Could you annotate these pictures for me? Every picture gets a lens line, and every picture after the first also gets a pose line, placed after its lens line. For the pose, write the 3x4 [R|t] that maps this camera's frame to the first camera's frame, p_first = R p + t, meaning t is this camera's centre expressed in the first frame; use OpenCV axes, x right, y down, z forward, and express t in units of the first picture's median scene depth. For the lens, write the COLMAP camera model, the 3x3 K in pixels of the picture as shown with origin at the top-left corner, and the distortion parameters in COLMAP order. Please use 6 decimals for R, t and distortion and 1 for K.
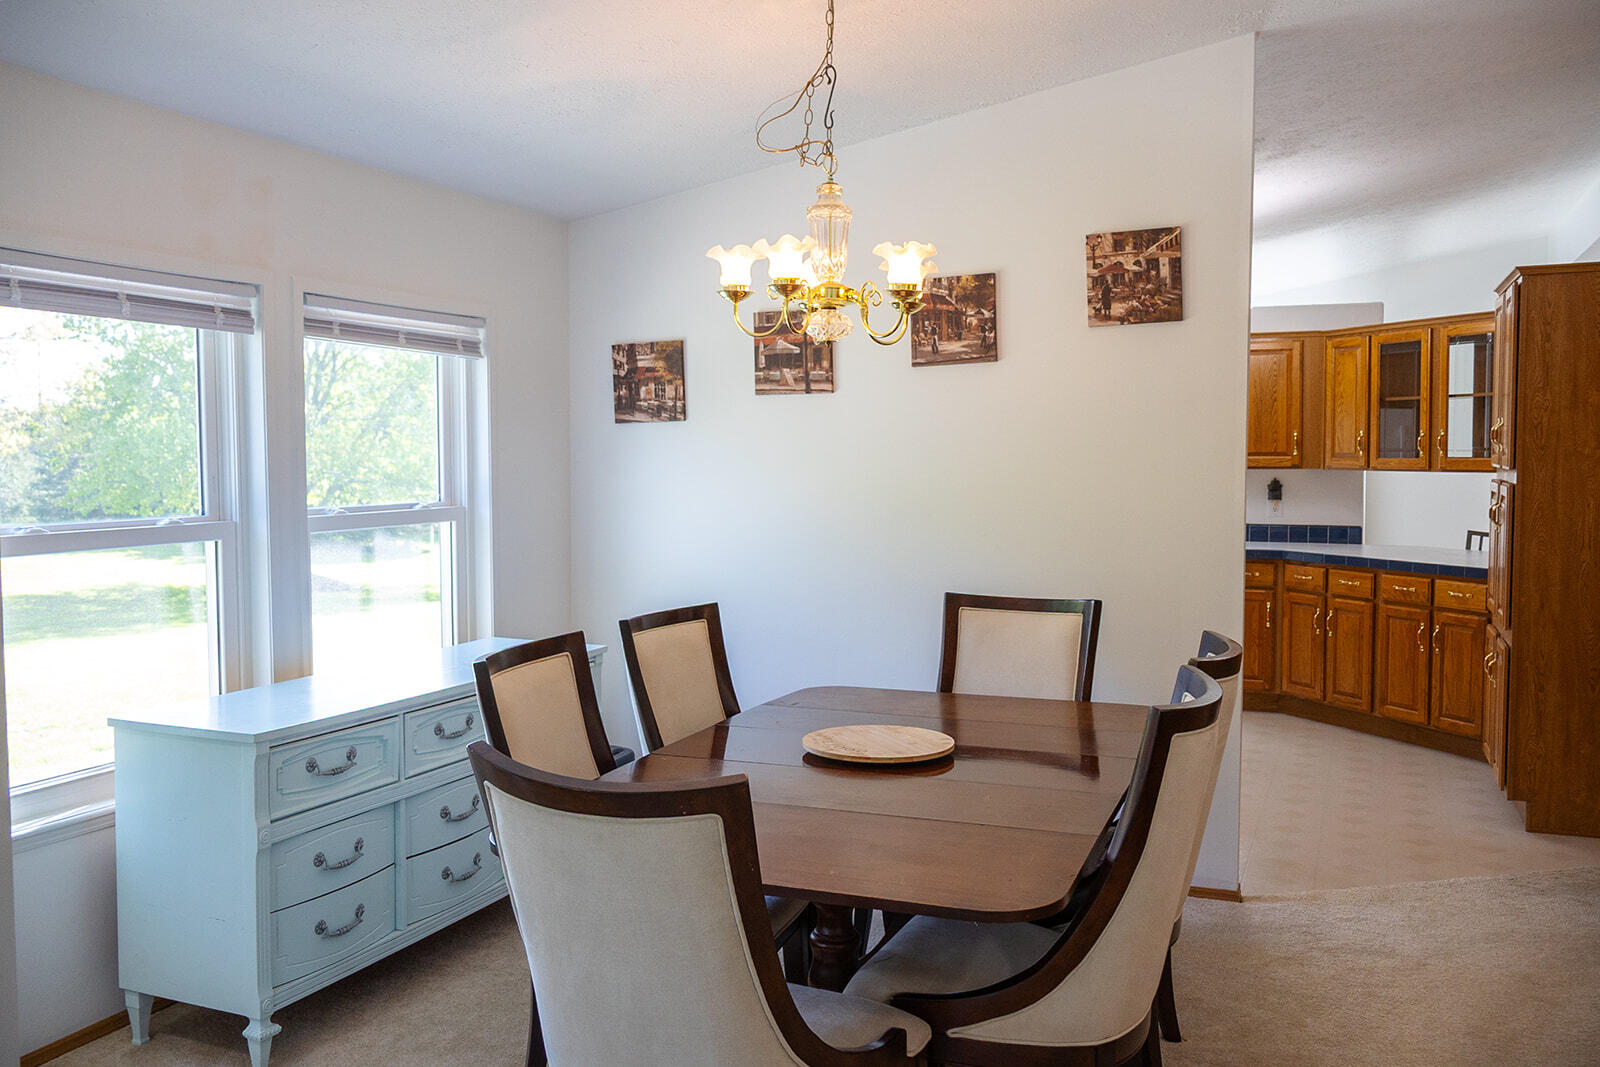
lens RADIAL K [[1363.2, 0, 800.2], [0, 1363.2, 538.0], [0, 0, 1]] dist [-0.004236, 0.000916]
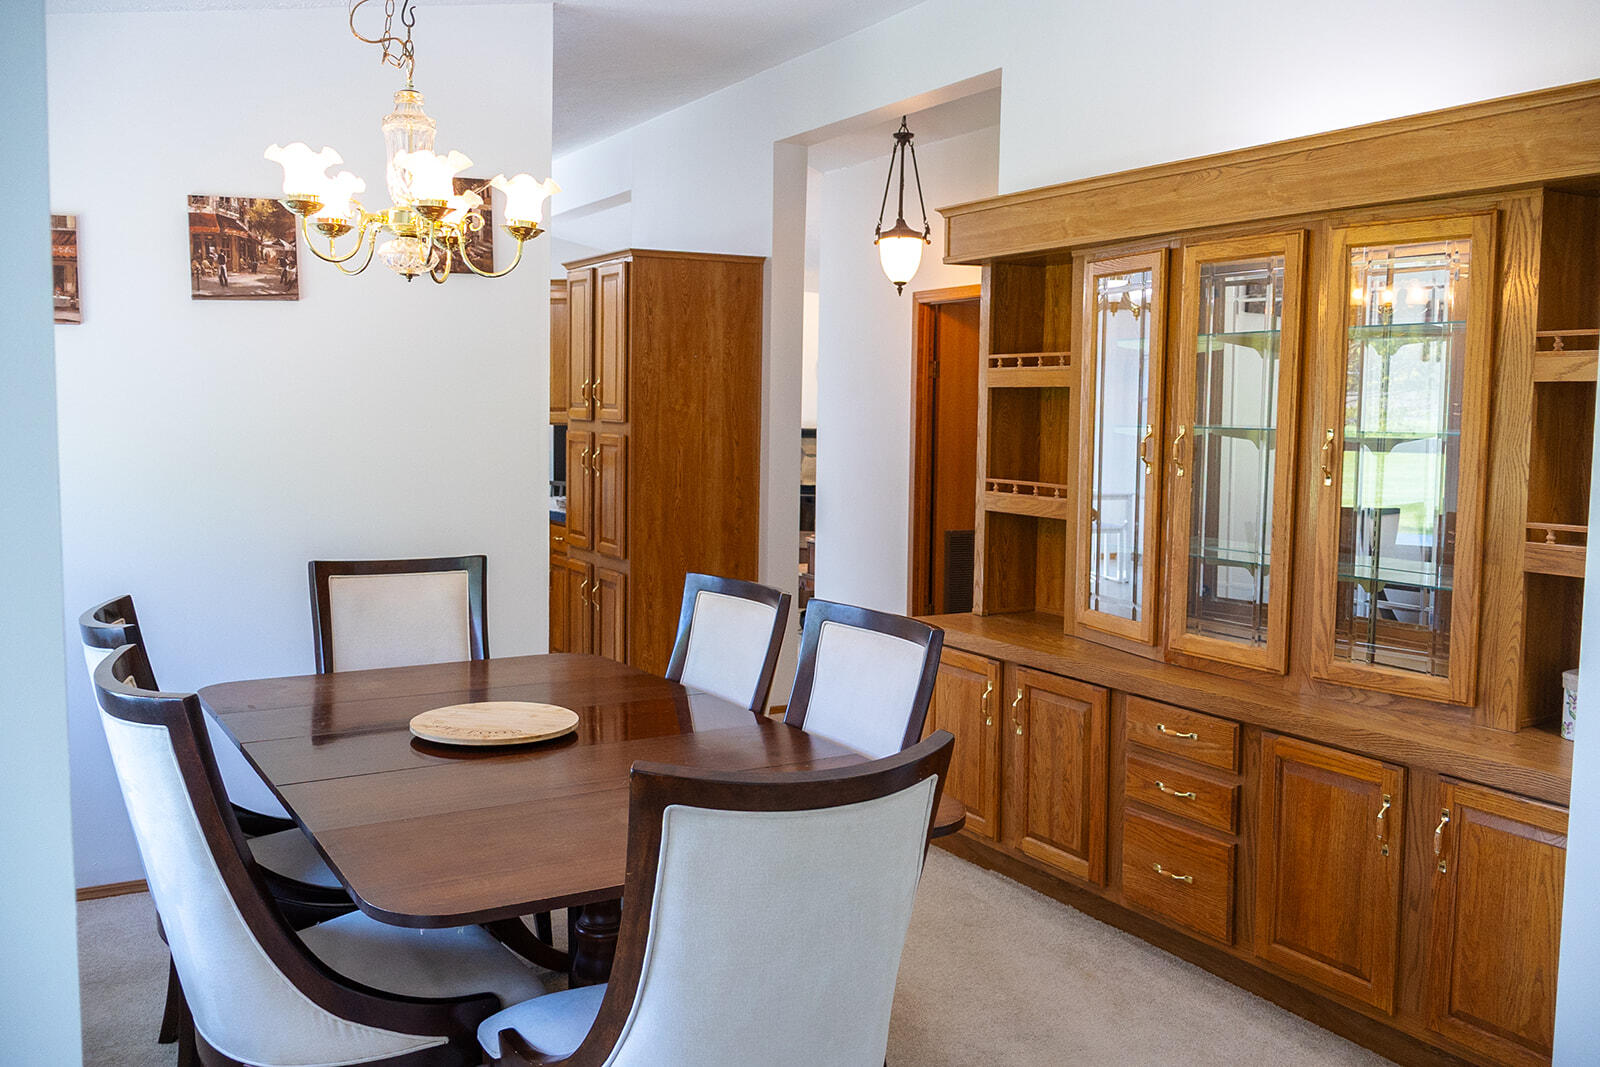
lens RADIAL K [[1363.2, 0, 798.9], [0, 1363.2, 525.9], [0, 0, 1]] dist [-0.004236, 0.000916]
pose [[0.613786, -0.058273, 0.787319, -0.364741], [0.036952, 0.998300, 0.045080, -0.010098], [-0.788607, 0.001423, 0.614896, 0.190768]]
